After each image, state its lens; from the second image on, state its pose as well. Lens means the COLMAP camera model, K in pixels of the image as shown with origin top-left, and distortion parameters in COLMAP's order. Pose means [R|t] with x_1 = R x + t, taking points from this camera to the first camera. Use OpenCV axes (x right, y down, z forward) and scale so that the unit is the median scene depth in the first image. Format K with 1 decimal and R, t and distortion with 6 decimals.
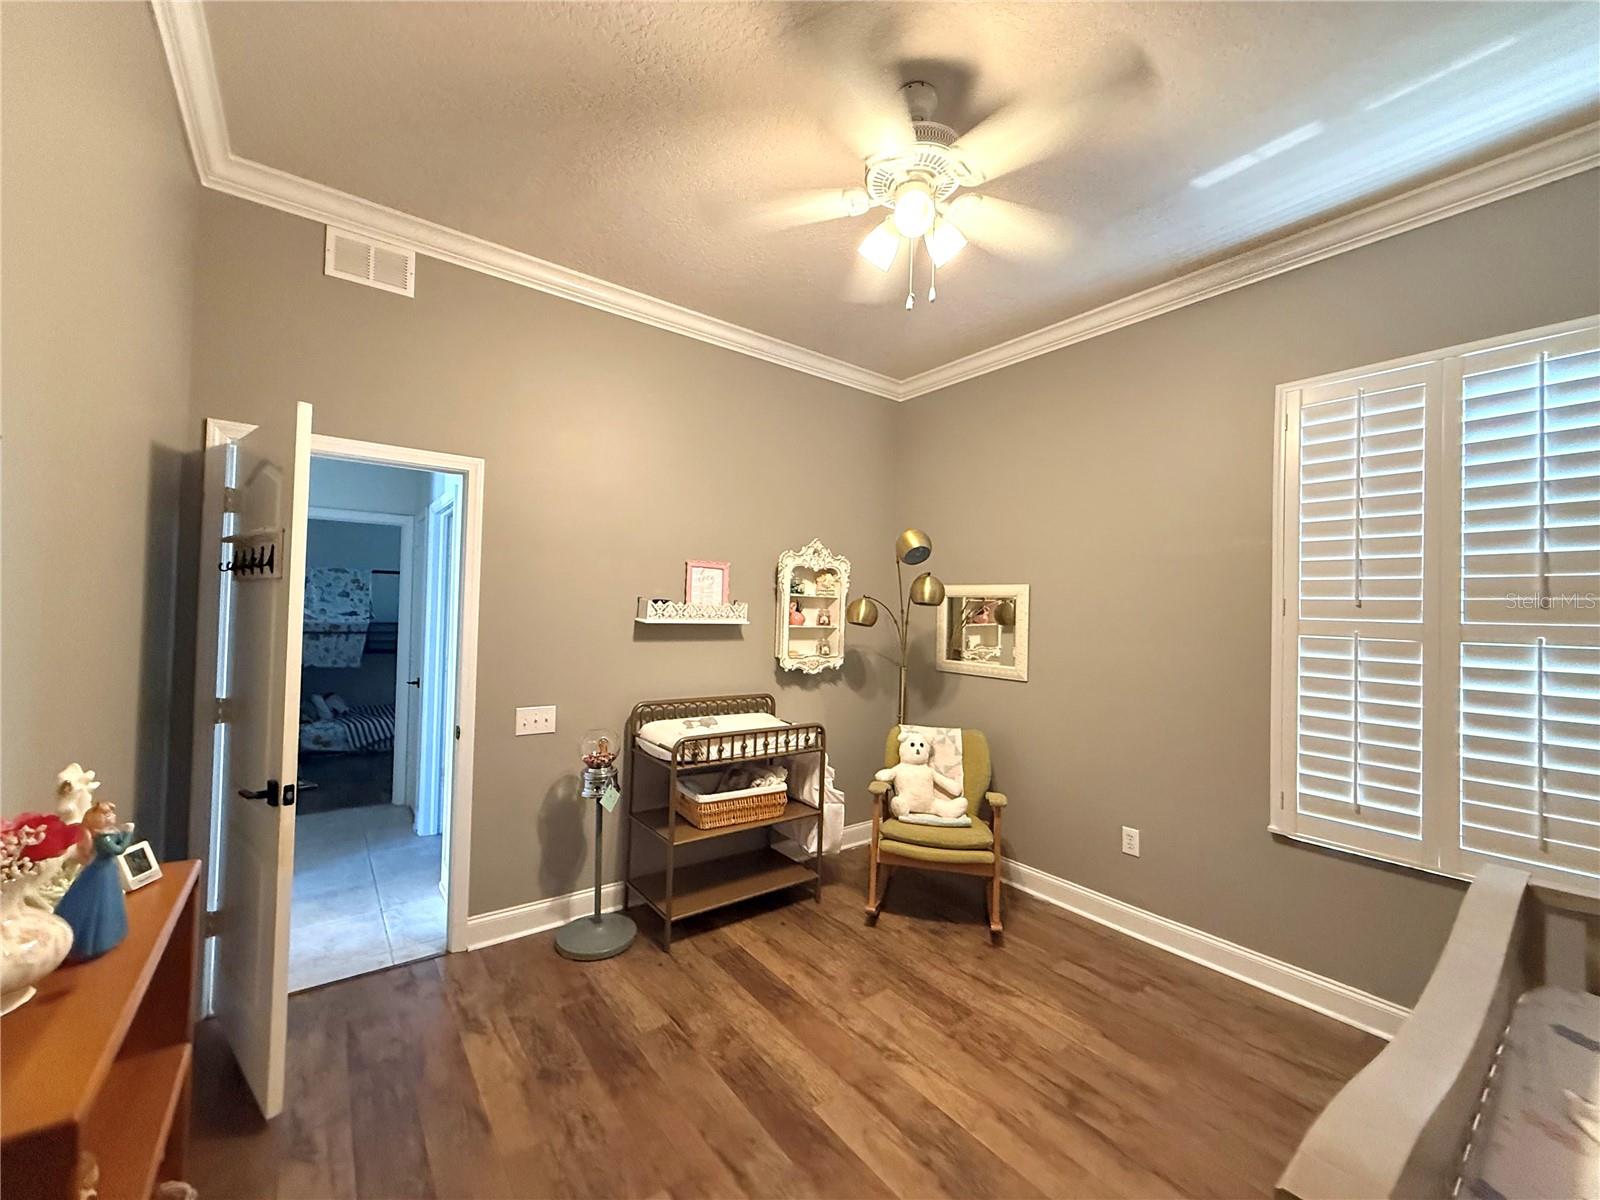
lens RADIAL K [[640.5, 0, 800.0], [0, 640.5, 600.0], [0, 0, 1]] dist [-0.002315, -0.000052]
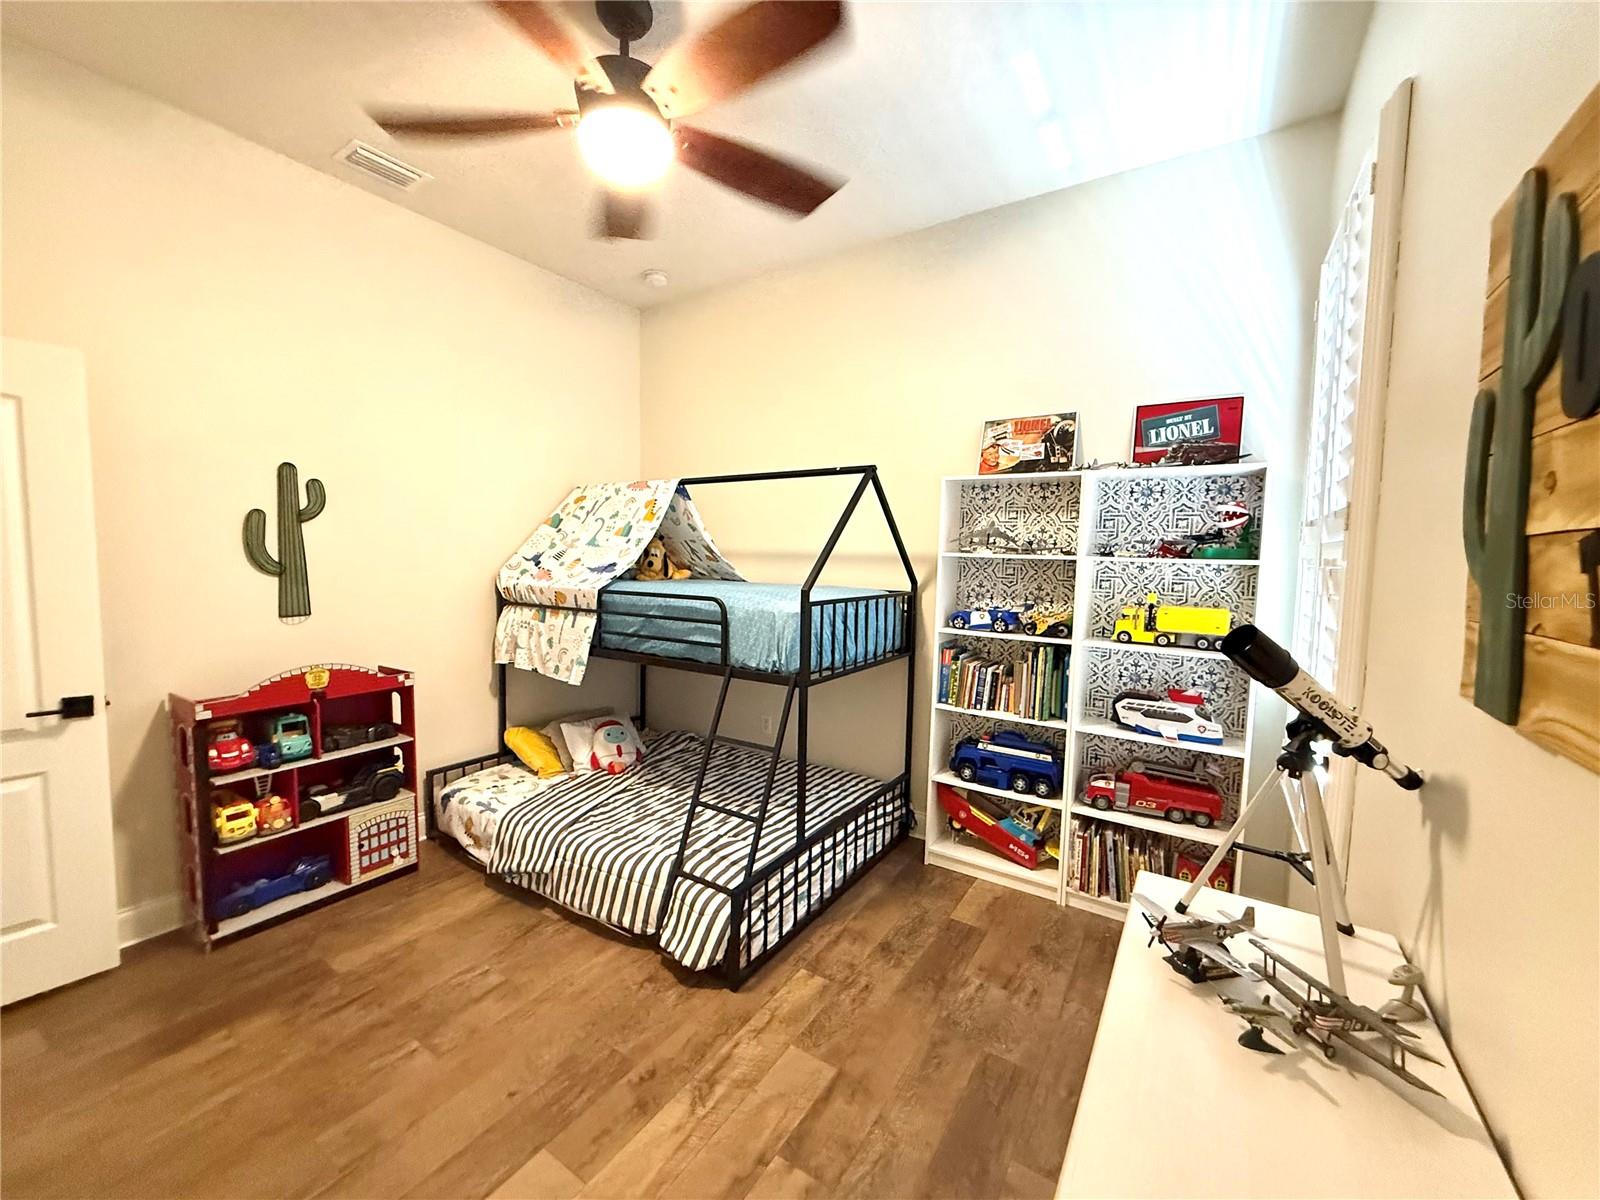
lens RADIAL K [[640.5, 0, 800.0], [0, 640.5, 600.0], [0, 0, 1]] dist [-0.002315, -0.000052]
pose [[0.342000, 0.047716, -0.938488, -0.203652], [0.009891, 0.998472, 0.054370, 0.019848], [0.939648, -0.027877, 0.341006, 0.996881]]
